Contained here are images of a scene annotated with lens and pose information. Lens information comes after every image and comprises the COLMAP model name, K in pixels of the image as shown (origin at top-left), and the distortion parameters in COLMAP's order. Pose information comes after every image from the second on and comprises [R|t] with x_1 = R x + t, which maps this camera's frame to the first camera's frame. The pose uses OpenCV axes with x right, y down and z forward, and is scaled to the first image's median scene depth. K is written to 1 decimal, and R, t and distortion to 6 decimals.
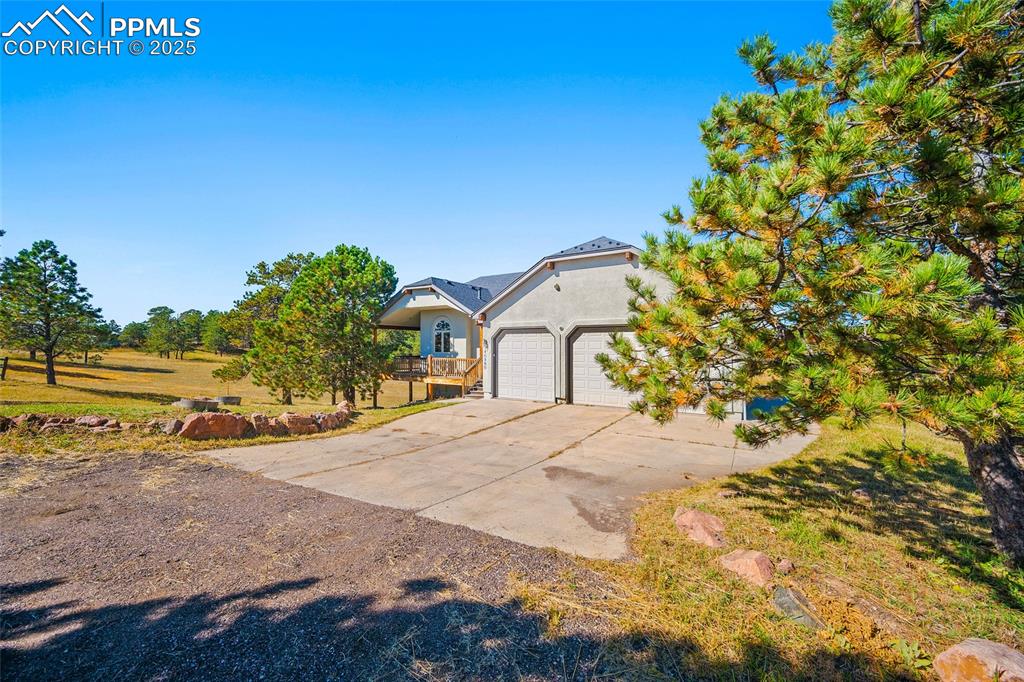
lens RADIAL K [[403.9, 0, 509.1], [0, 403.9, 343.8], [0, 0, 1]] dist [-0.001990, -0.000275]
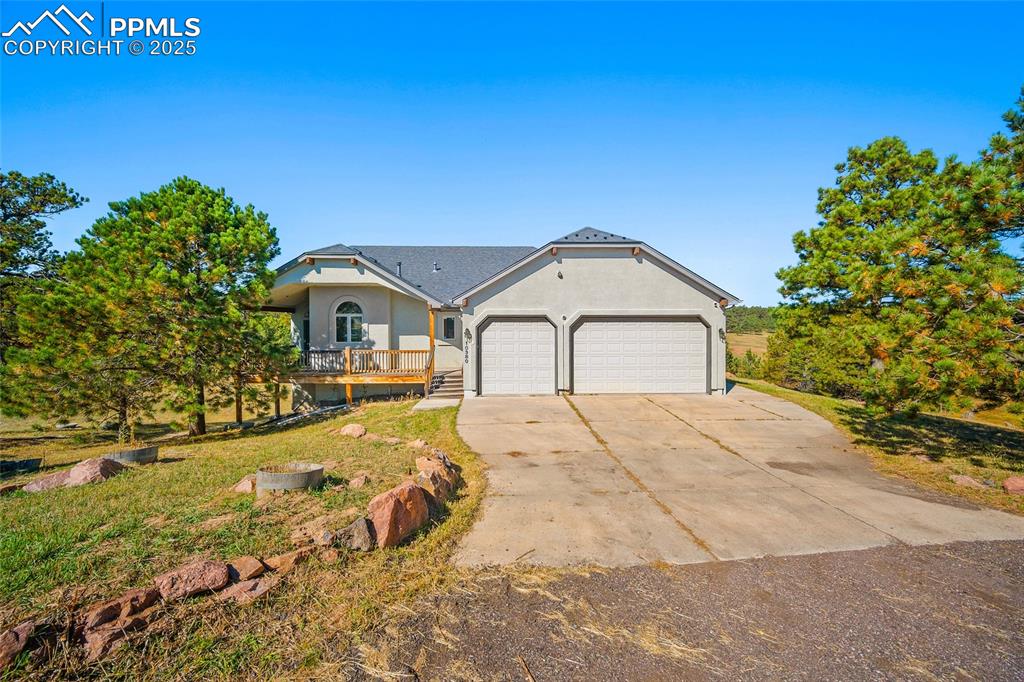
lens RADIAL K [[403.9, 0, 509.1], [0, 403.9, 343.8], [0, 0, 1]] dist [-0.001990, -0.000275]
pose [[0.828307, -0.031126, 0.559409, -0.488386], [-0.001486, 0.998330, 0.057747, -0.029691], [-0.560272, -0.048663, 0.826878, 0.252652]]
